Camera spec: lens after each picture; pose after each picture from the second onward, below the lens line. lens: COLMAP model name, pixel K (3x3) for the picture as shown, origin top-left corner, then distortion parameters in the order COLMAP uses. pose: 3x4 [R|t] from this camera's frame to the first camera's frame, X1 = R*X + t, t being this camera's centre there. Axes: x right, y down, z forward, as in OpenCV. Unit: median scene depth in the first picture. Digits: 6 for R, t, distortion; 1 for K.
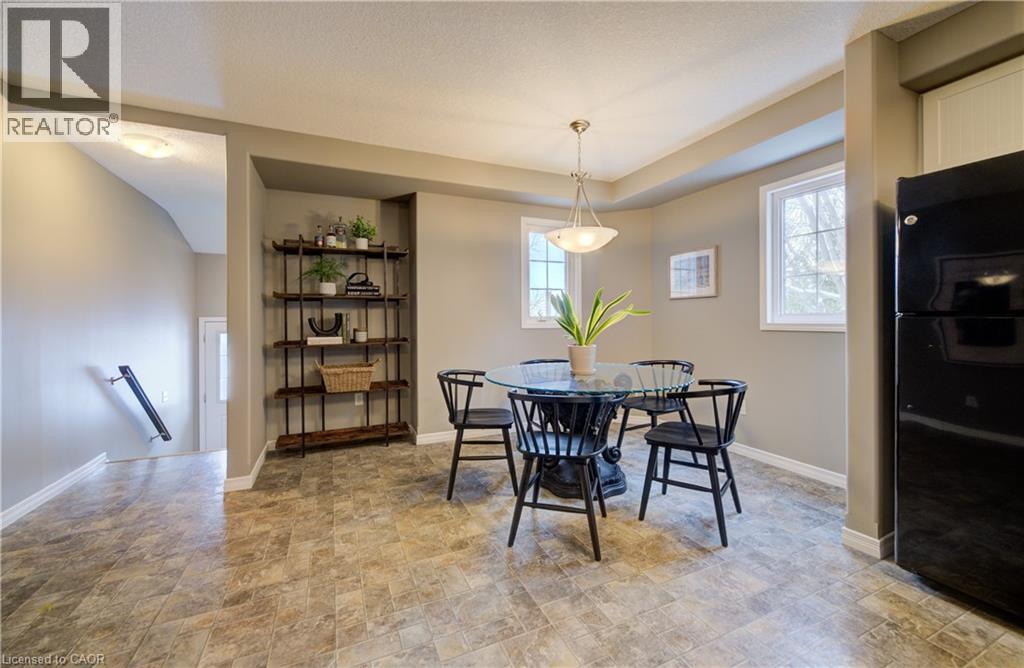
lens RADIAL K [[403.3, 0, 513.0], [0, 403.3, 315.0], [0, 0, 1]] dist [-0.000767, 0.000232]
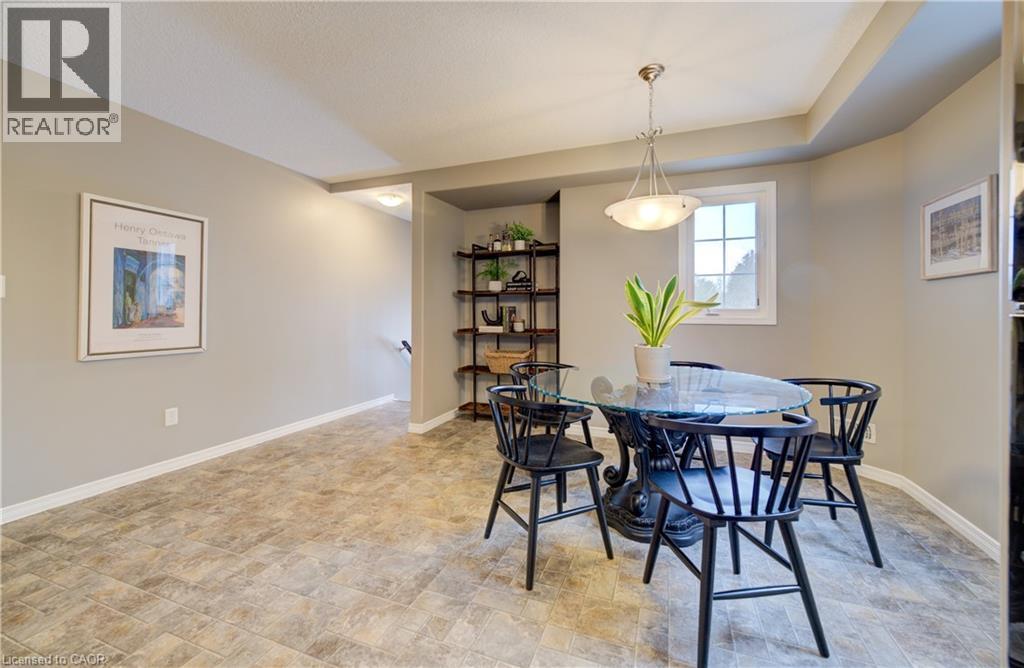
lens RADIAL K [[402.2, 0, 514.9], [0, 402.2, 306.2], [0, 0, 1]] dist [-0.001590, 0.000007]
pose [[0.711610, -0.004283, -0.702561, 0.513758], [0.002470, 0.999990, -0.003595, -0.000353], [0.702570, 0.000823, 0.711614, 0.230488]]
